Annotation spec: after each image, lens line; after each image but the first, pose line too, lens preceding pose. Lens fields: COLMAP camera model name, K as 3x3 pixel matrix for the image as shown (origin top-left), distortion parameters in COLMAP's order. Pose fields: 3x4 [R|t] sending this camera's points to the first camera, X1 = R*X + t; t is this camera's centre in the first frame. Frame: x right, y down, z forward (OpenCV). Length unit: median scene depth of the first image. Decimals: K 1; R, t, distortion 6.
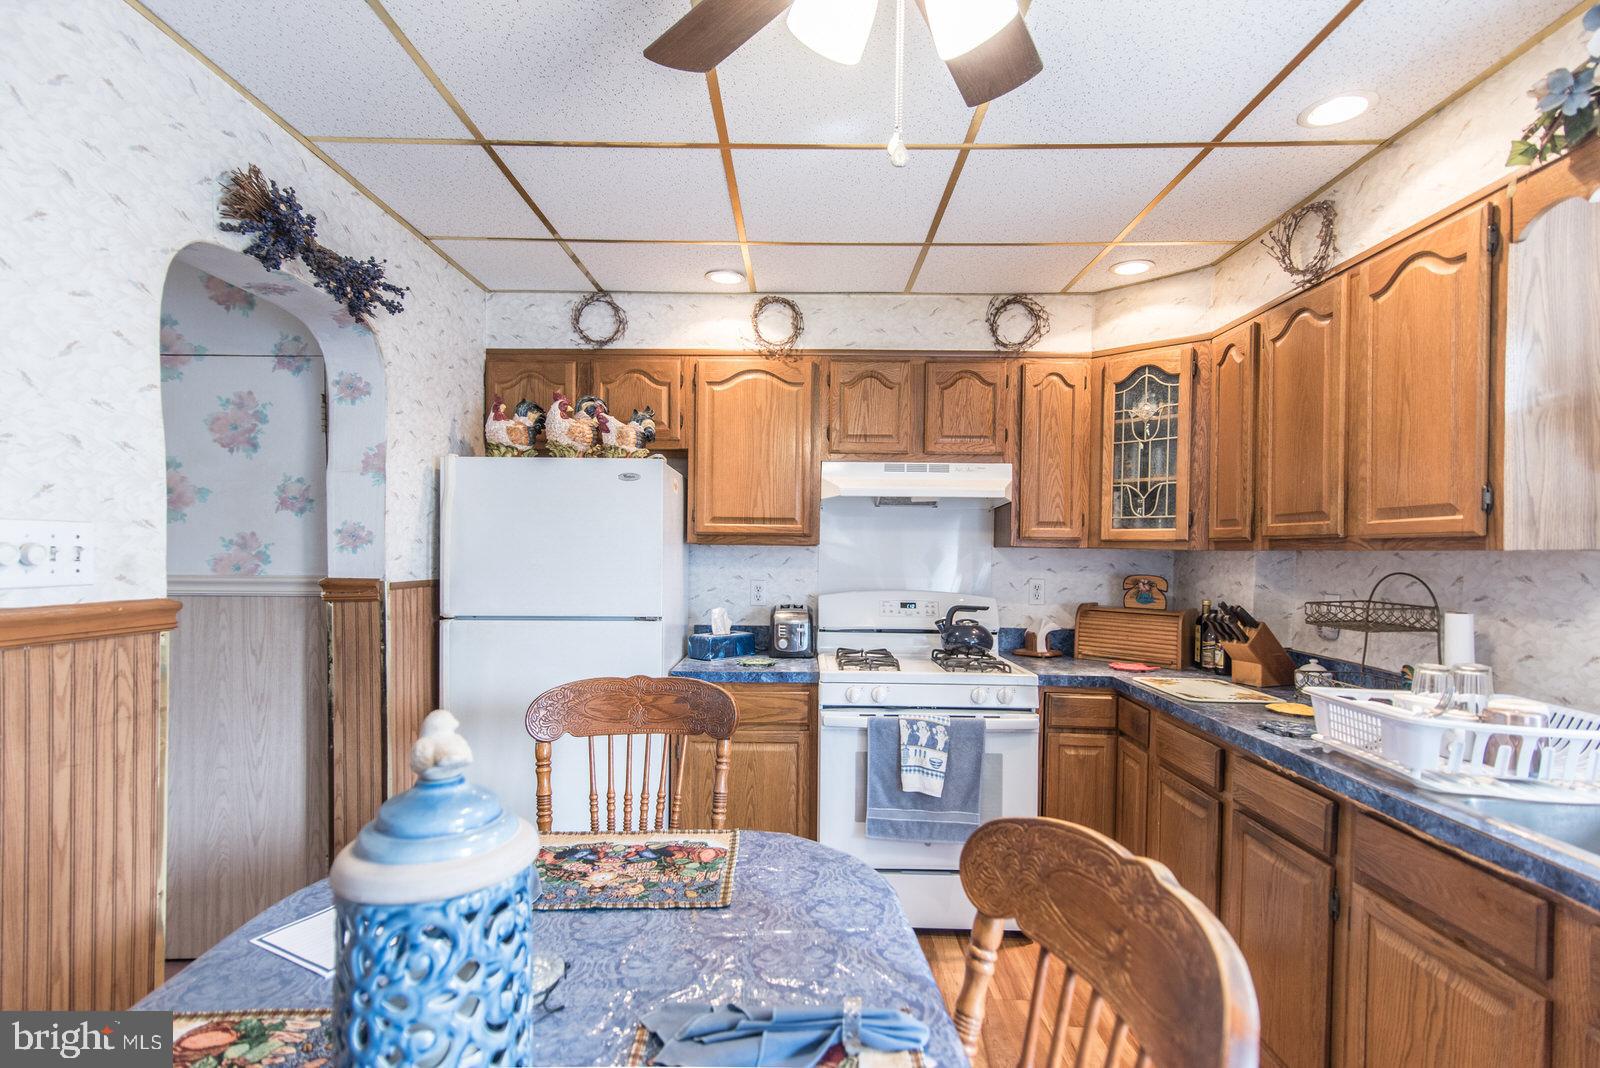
lens RADIAL K [[812.7, 0, 797.3], [0, 812.7, 543.6], [0, 0, 1]] dist [0.029458, 0.001096]
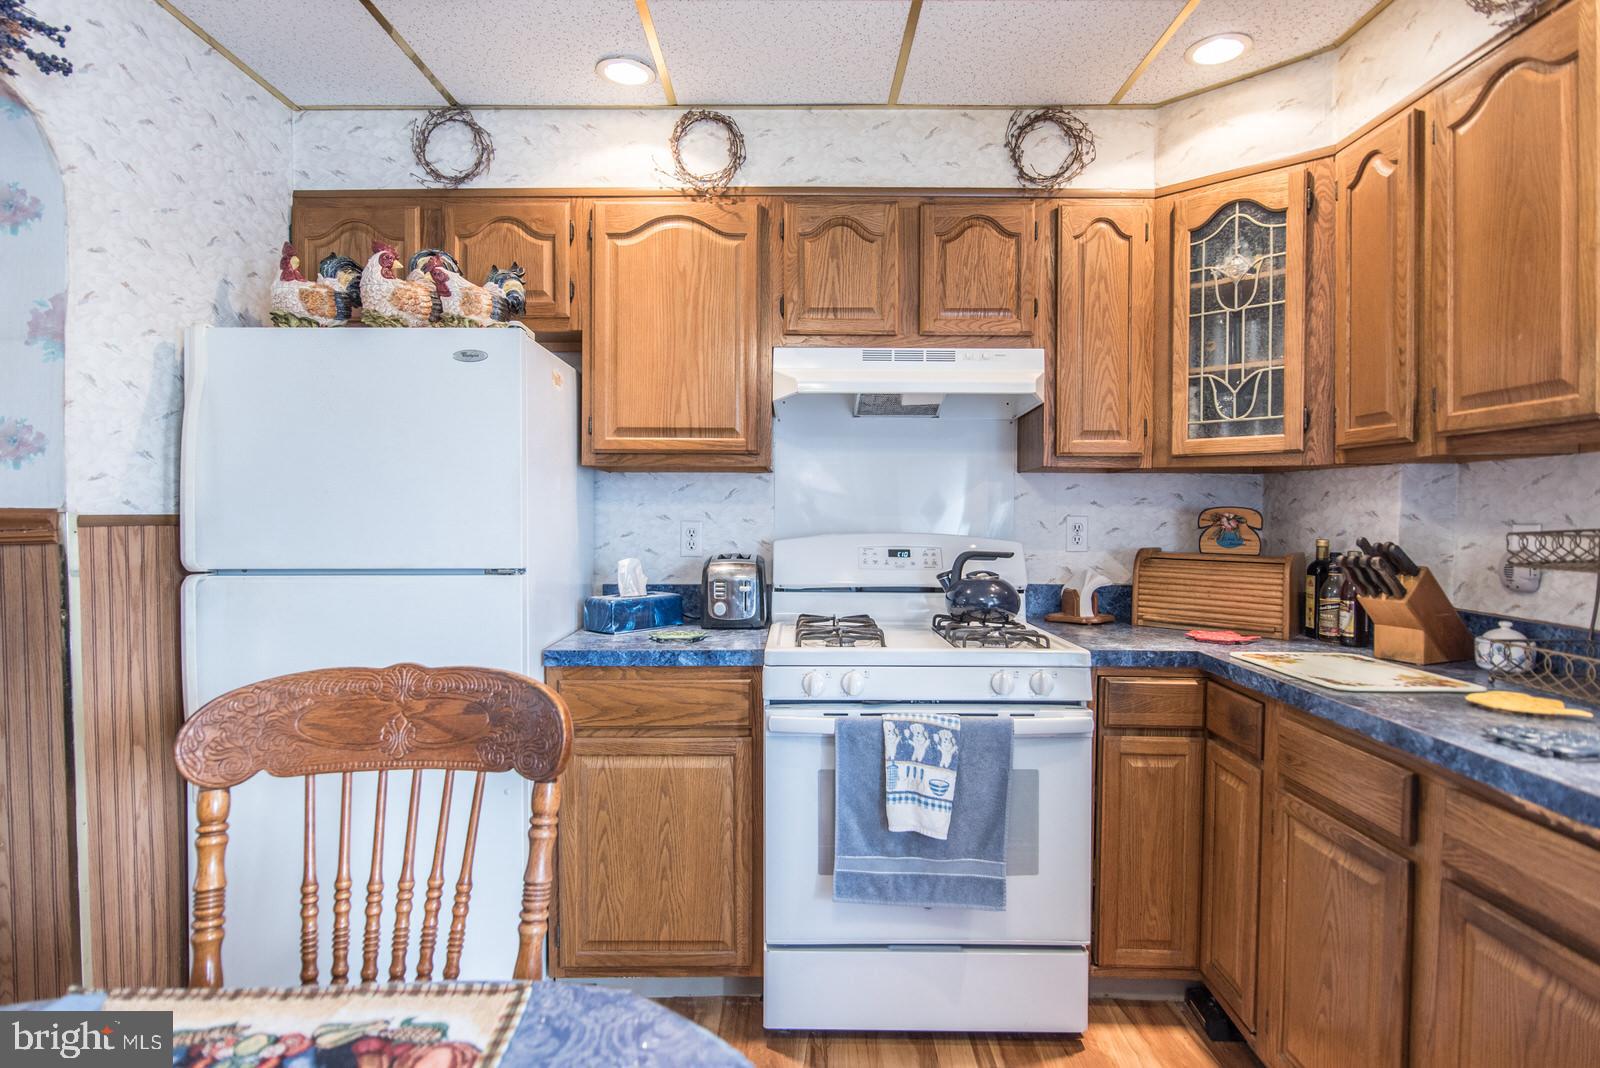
lens RADIAL K [[859.0, 0, 805.0], [0, 859.0, 501.3], [0, 0, 1]] dist [-0.001794, -0.000186]
pose [[0.999887, -0.007481, 0.013052, 0.050606], [0.007567, 0.999950, -0.006569, 0.039577], [-0.013002, 0.006667, 0.999893, 0.284151]]
